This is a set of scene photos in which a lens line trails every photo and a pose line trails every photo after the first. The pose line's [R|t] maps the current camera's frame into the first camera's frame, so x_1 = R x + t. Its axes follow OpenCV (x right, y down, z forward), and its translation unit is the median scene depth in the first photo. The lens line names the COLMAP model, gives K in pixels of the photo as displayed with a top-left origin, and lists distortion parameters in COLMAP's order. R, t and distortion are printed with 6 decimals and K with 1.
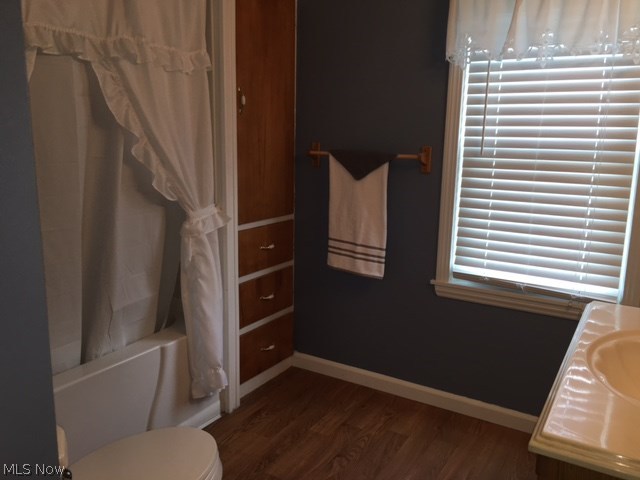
lens RADIAL K [[545.6, 0, 320.0], [0, 545.6, 240.4], [0, 0, 1]] dist [0.047204, -0.005545]
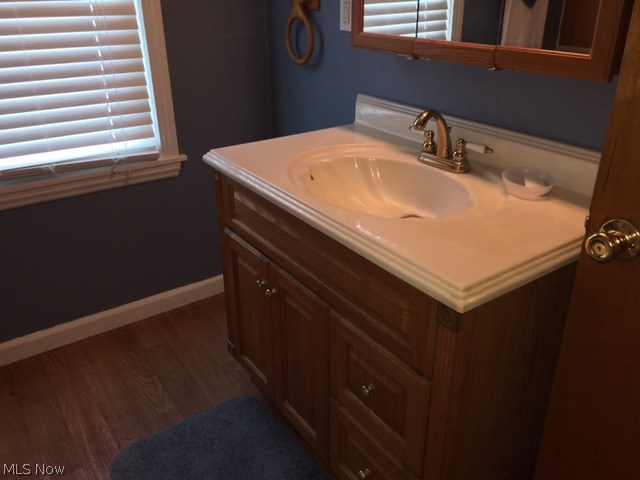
lens RADIAL K [[545.6, 0, 319.7], [0, 545.6, 238.1], [0, 0, 1]] dist [0.047204, -0.005545]
pose [[0.404555, -0.398226, 0.823256, -0.148925], [0.201730, 0.916897, 0.344390, -0.014622], [-0.891987, 0.026750, 0.451270, 0.342634]]
